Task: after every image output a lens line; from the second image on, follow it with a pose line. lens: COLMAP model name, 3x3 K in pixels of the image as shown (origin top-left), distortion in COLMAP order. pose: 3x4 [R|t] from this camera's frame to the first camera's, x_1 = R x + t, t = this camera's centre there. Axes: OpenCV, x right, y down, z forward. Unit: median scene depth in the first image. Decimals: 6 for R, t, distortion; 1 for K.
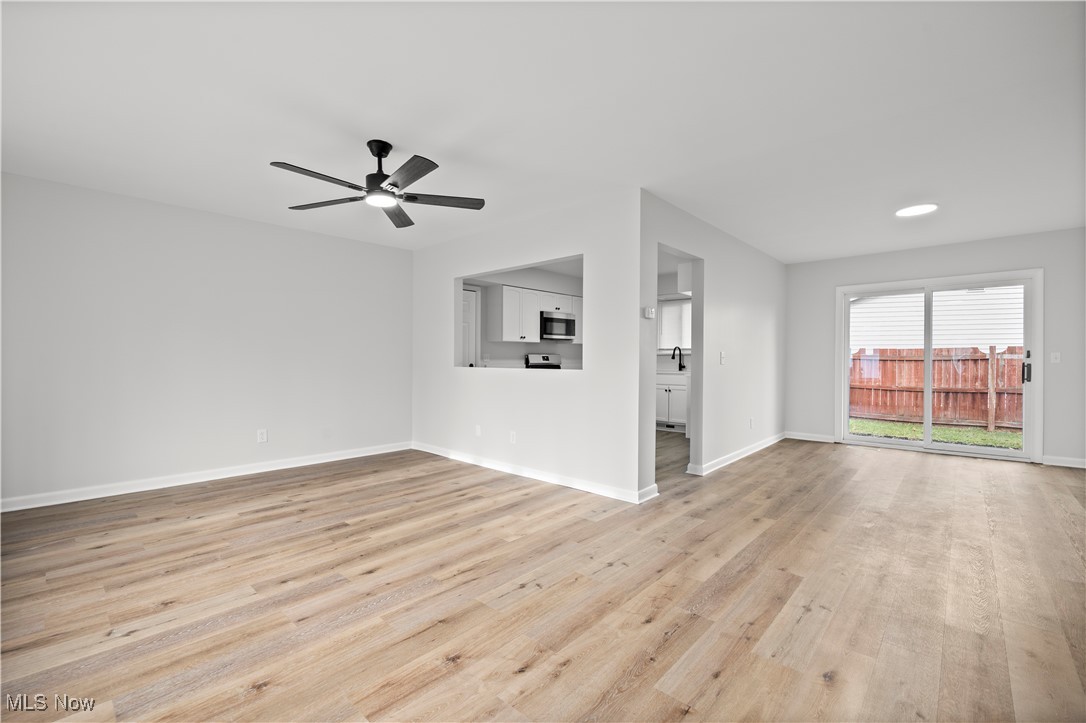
lens RADIAL K [[463.4, 0, 540.9], [0, 463.4, 360.1], [0, 0, 1]] dist [-0.011207, -0.000595]
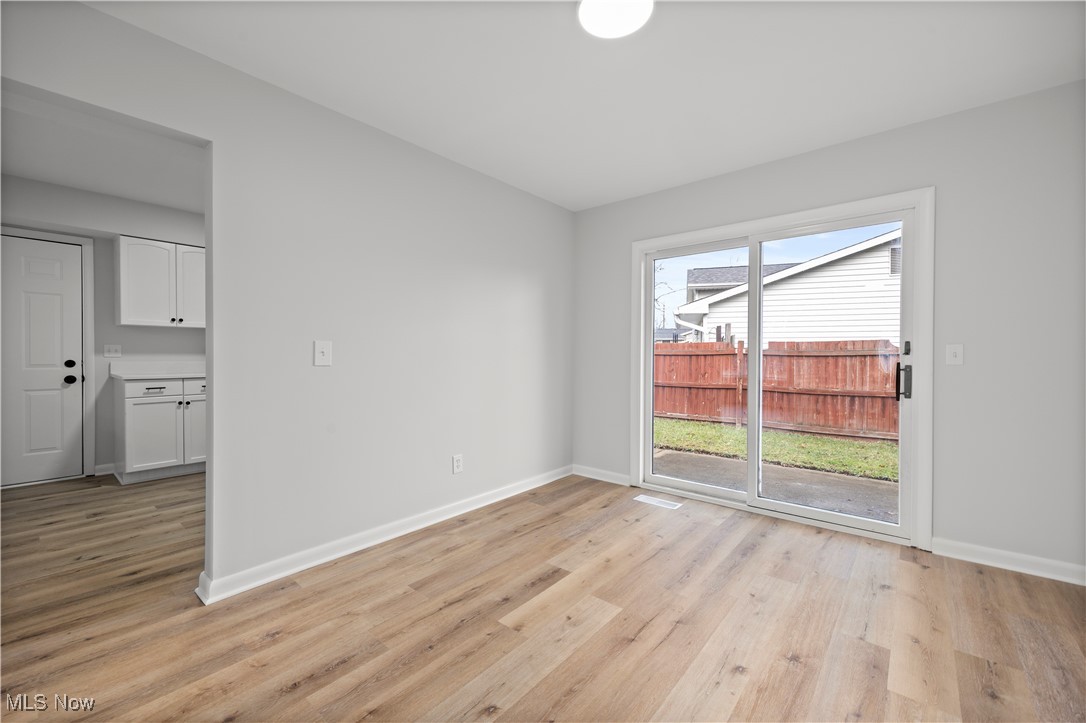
lens RADIAL K [[441.2, 0, 543.6], [0, 441.2, 358.5], [0, 0, 1]] dist [0.007489, -0.000547]
pose [[0.999048, 0.000759, 0.043618, 0.866749], [-0.001065, 0.999975, 0.006991, -0.000351], [-0.043611, -0.007031, 0.999024, 0.701986]]
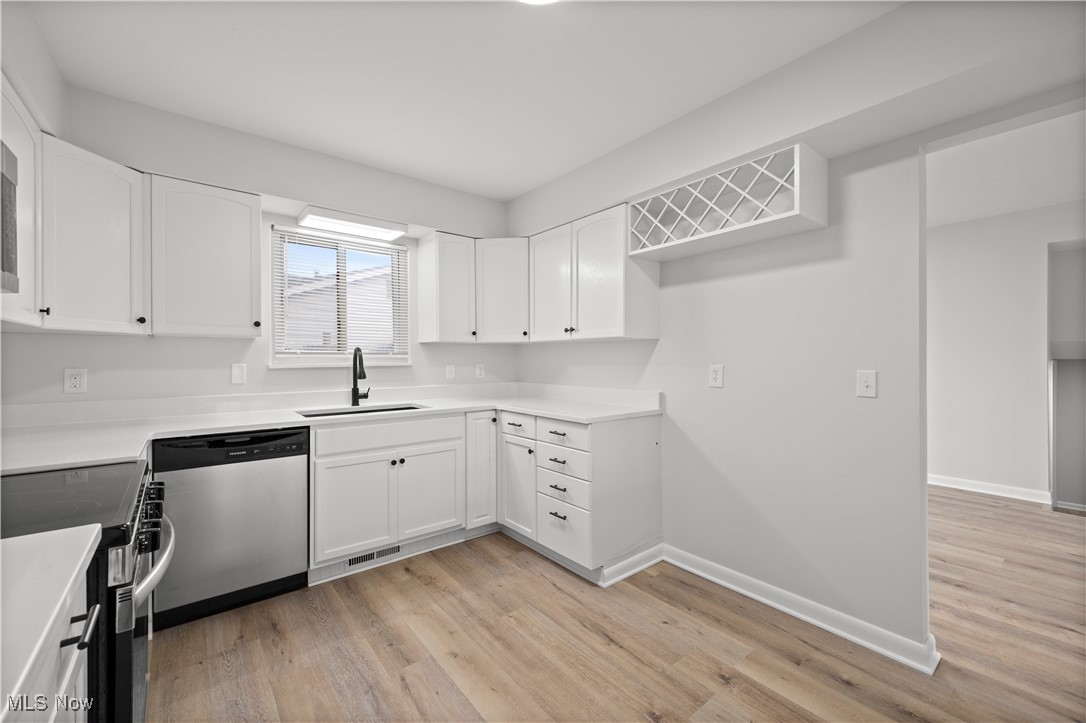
lens RADIAL K [[441.2, 0, 543.6], [0, 441.2, 358.5], [0, 0, 1]] dist [0.007489, -0.000547]
pose [[0.149620, -0.002277, 0.988741, -0.146050], [0.009652, 0.999953, 0.000843, -0.040056], [-0.988697, 0.009417, 0.149634, 1.683748]]
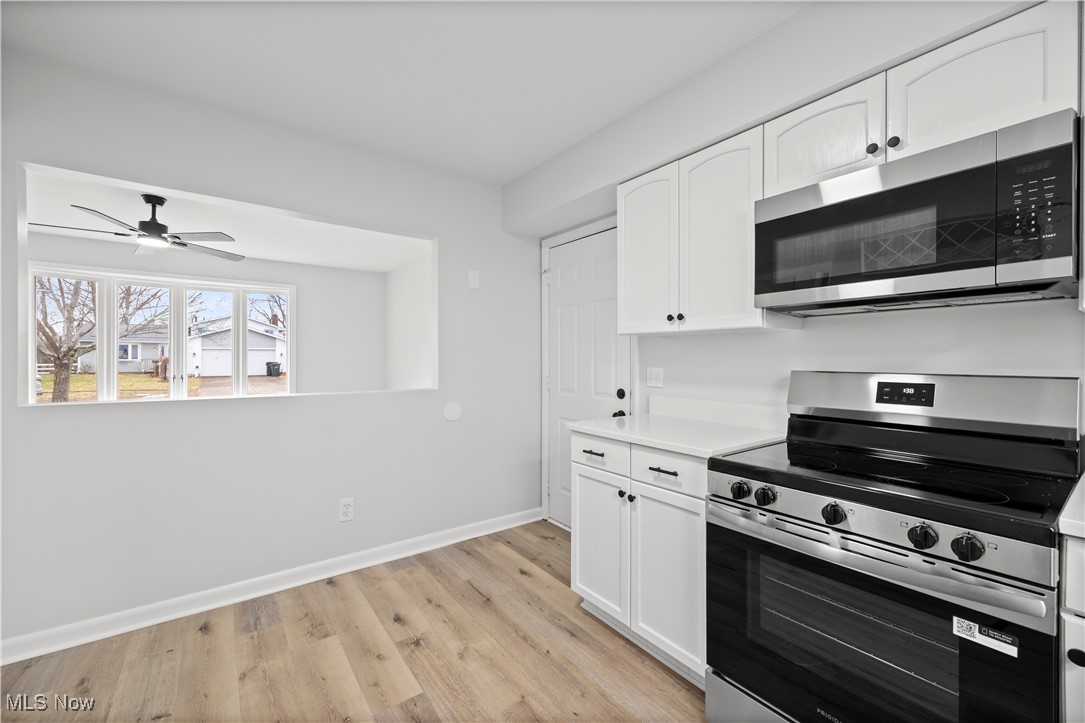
lens RADIAL K [[445.1, 0, 542.5], [0, 445.1, 361.5], [0, 0, 1]] dist [0.010460, -0.000147]
pose [[-0.192738, 0.004630, -0.981239, 0.529252], [-0.010740, 0.999919, 0.006828, -0.039932], [0.981191, 0.011855, -0.192673, 1.888316]]
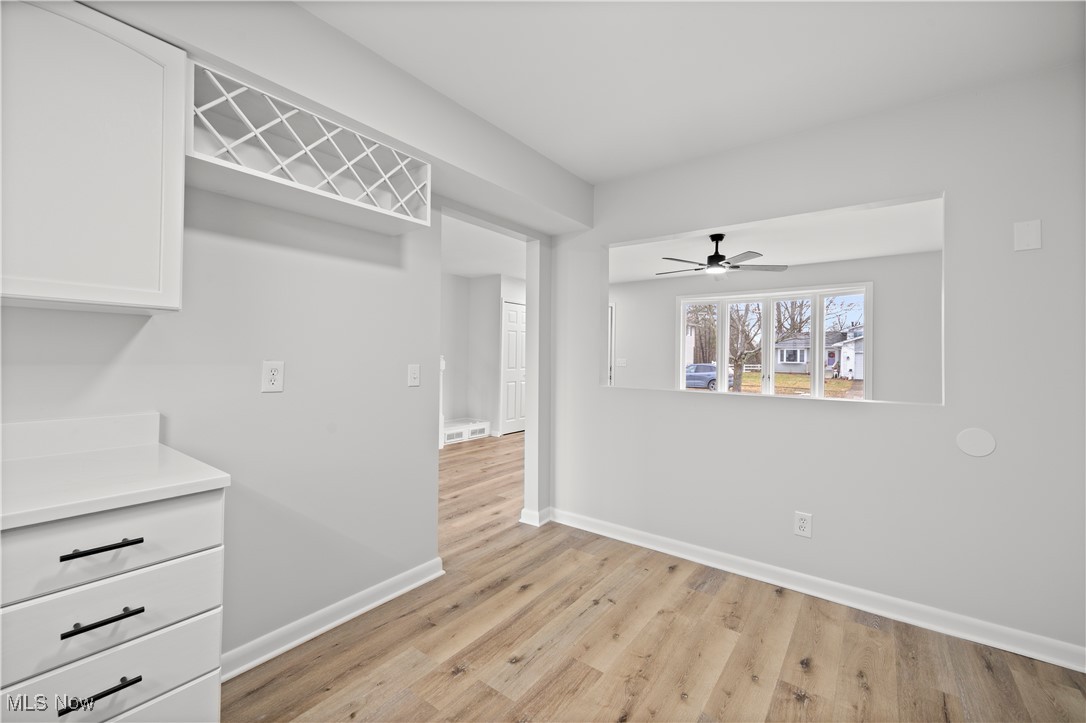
lens RADIAL K [[445.9, 0, 542.0], [0, 445.9, 352.6], [0, 0, 1]] dist [0.011031, -0.000566]
pose [[-0.995106, -0.015620, -0.097569, 0.335117], [-0.015513, 0.999878, -0.001858, -0.041302], [0.097586, -0.000335, -0.995227, 2.077286]]
